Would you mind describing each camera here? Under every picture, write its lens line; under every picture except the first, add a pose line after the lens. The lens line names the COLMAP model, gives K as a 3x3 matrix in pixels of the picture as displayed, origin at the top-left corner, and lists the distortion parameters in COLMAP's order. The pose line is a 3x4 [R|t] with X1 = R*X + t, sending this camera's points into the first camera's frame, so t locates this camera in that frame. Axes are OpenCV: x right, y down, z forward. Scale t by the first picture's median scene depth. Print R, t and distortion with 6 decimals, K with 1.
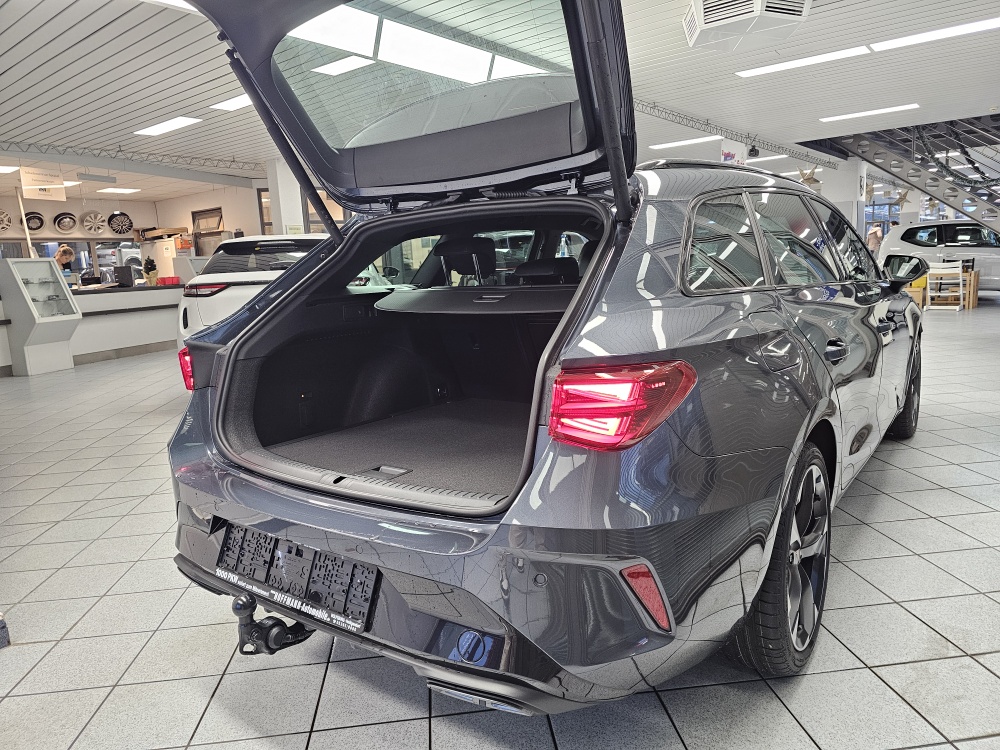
lens RADIAL K [[676.9, 0, 505.6], [0, 676.9, 377.2], [0, 0, 1]] dist [0.047139, -0.054993]
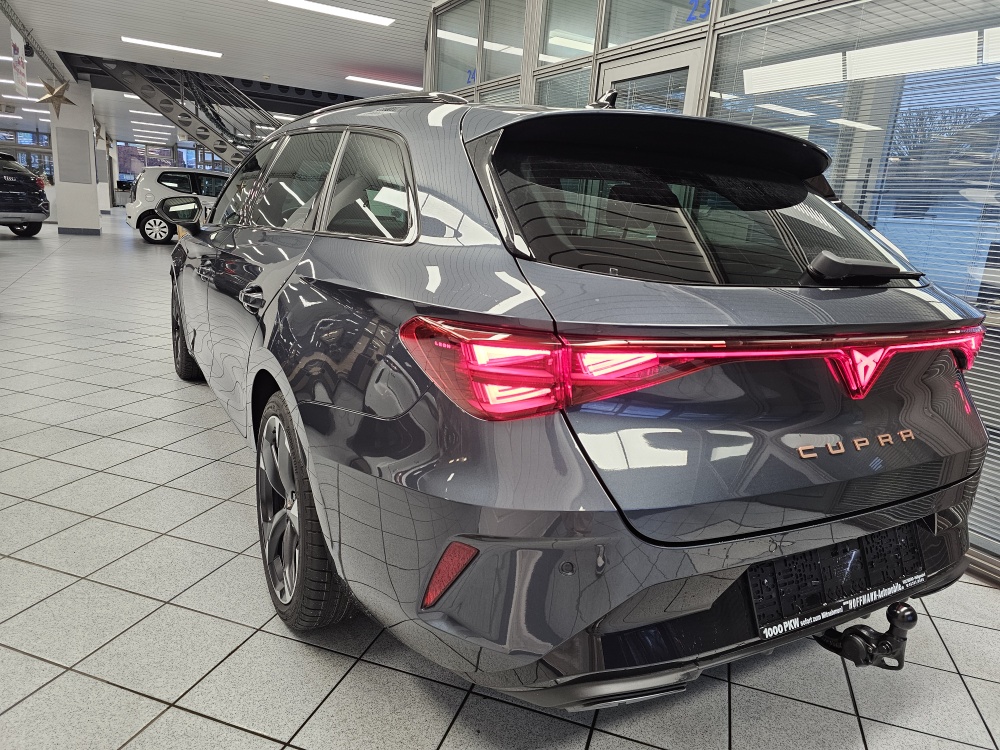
lens RADIAL K [[676.9, 0, 505.6], [0, 676.9, 377.2], [0, 0, 1]] dist [0.047139, -0.054993]
pose [[0.398678, -0.131327, 0.907639, -1.136950], [0.057565, 0.991326, 0.118150, -0.065909], [-0.915282, 0.005144, 0.402780, 0.983848]]
